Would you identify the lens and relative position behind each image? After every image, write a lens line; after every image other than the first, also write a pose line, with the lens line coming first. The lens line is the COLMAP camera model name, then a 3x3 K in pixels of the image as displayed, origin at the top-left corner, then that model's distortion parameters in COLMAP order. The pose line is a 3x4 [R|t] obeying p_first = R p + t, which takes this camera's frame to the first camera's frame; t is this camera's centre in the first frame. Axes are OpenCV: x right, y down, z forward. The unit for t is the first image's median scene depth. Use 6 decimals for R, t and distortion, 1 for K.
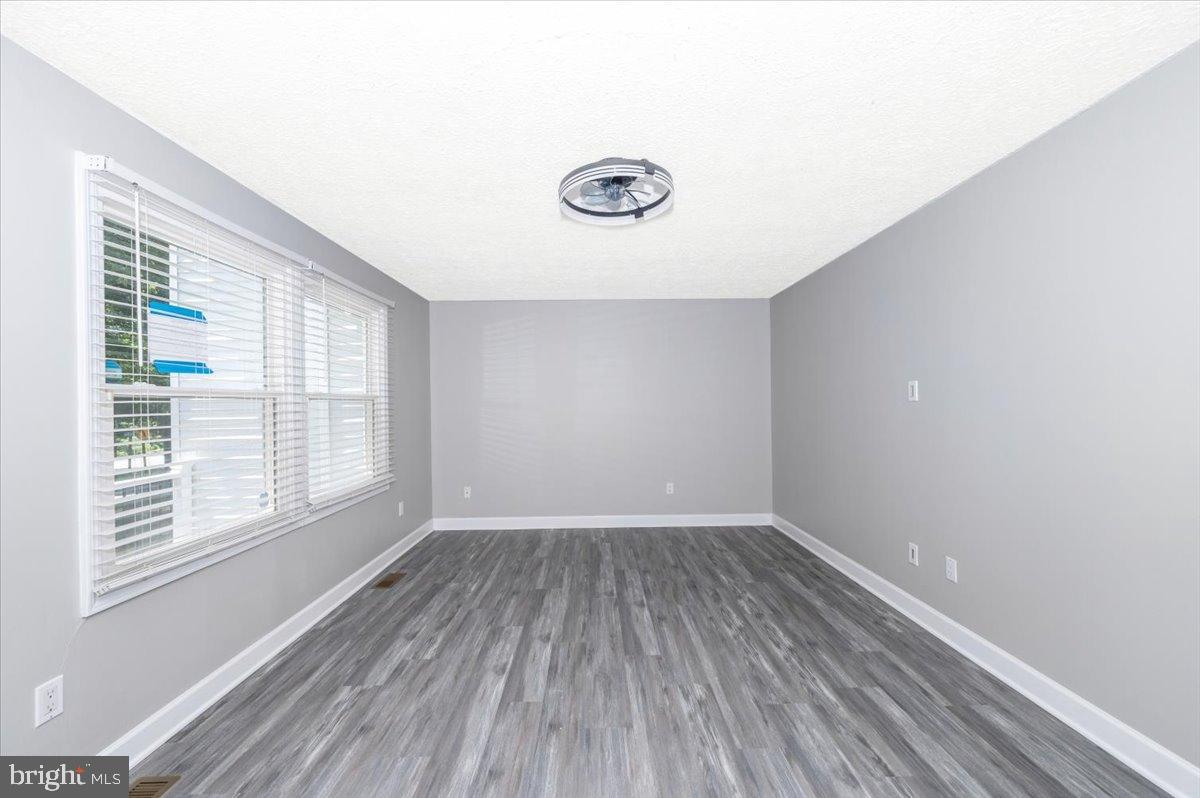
lens RADIAL K [[476.7, 0, 601.4], [0, 476.7, 406.7], [0, 0, 1]] dist [0.000510, 0.000500]
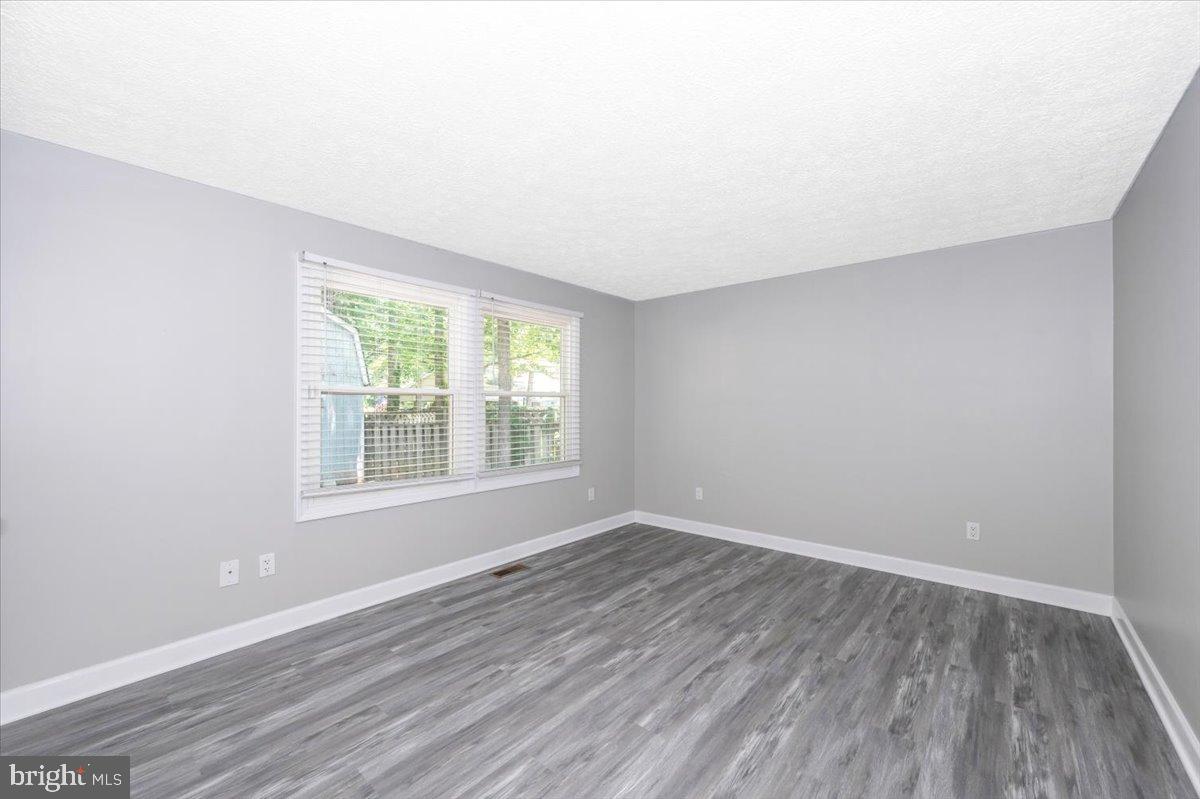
lens RADIAL K [[476.7, 0, 600.1], [0, 476.7, 395.9], [0, 0, 1]] dist [0.000510, 0.000500]
pose [[0.750793, 0.000607, -0.660537, 0.541410], [-0.014593, 0.999771, -0.015668, -0.001042], [0.660377, 0.021402, 0.750630, 0.271828]]
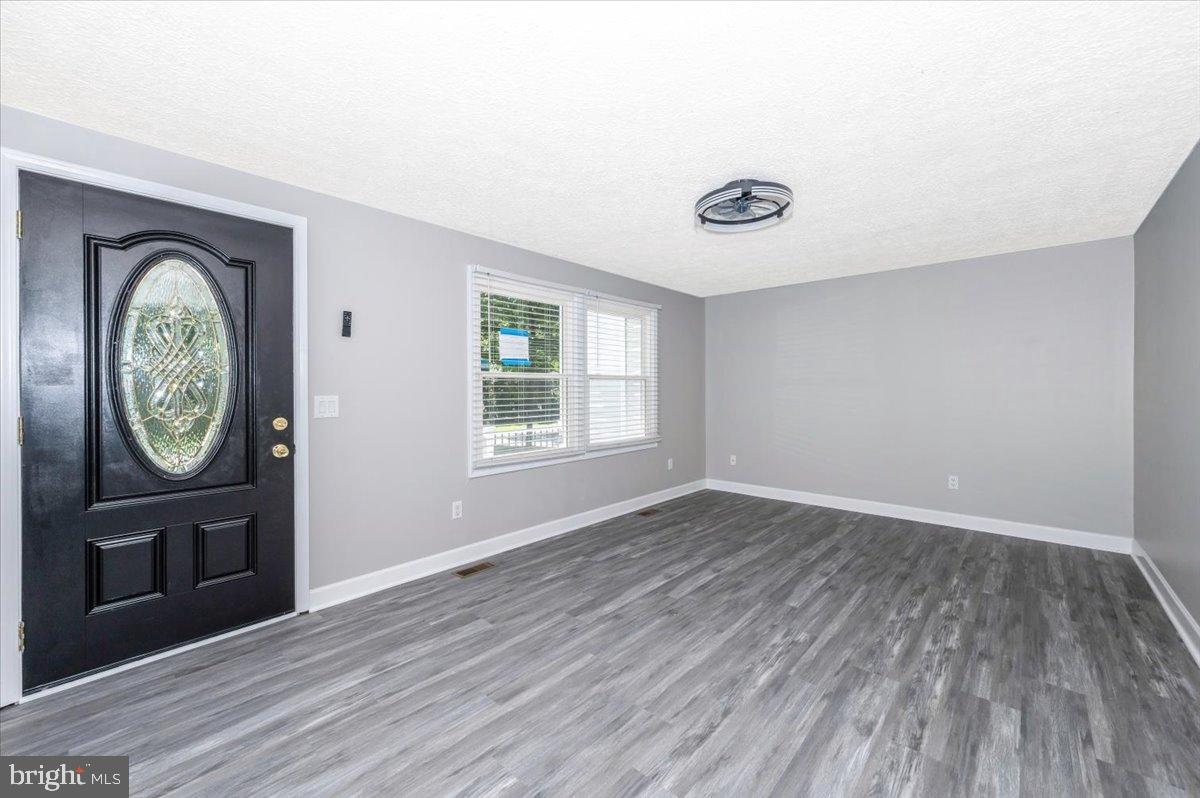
lens RADIAL K [[476.7, 0, 597.8], [0, 476.7, 391.5], [0, 0, 1]] dist [0.000510, 0.000500]
pose [[0.729467, 0.013337, -0.683886, 0.515057], [-0.008695, 0.999910, 0.010225, 0.011228], [0.683961, -0.001513, 0.729517, -0.119563]]
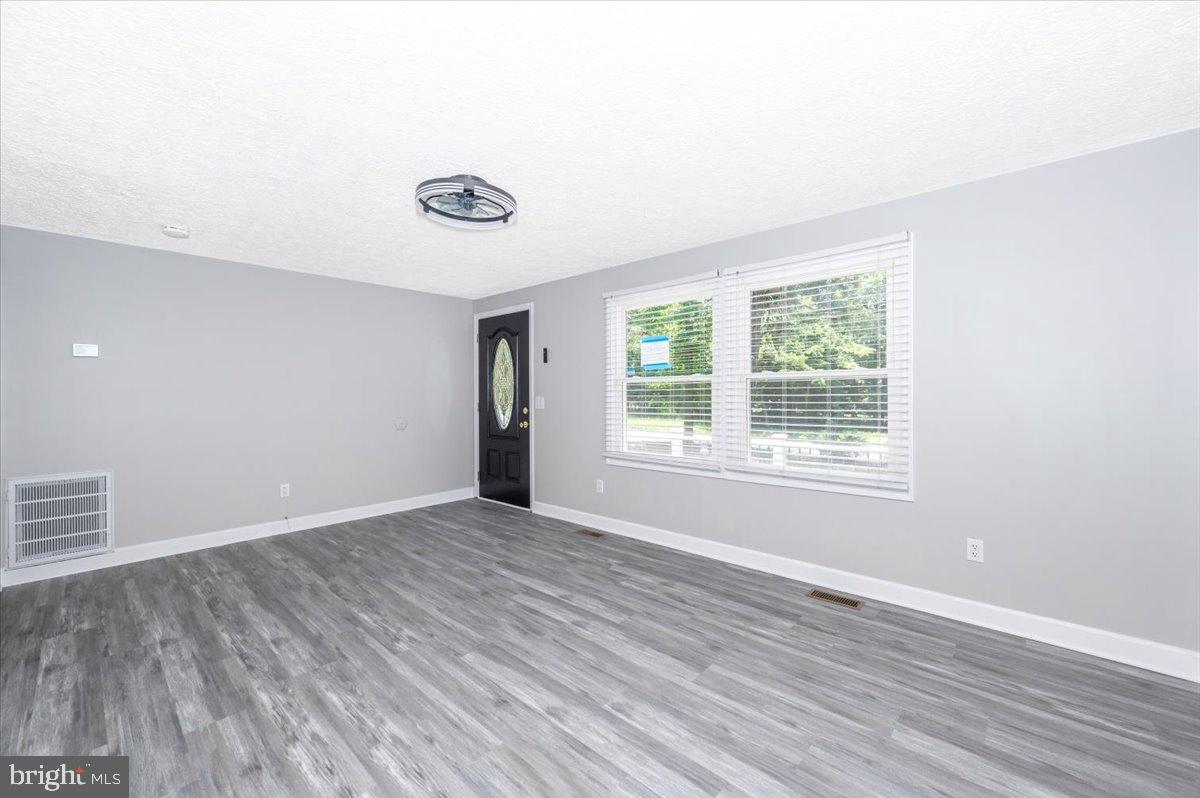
lens RADIAL K [[476.7, 0, 596.9], [0, 476.7, 397.2], [0, 0, 1]] dist [0.000510, 0.000500]
pose [[-0.688298, 0.020480, -0.725139, 0.573464], [0.010360, 0.999777, 0.018402, 0.005296], [0.725354, 0.005154, -0.688357, 1.750644]]
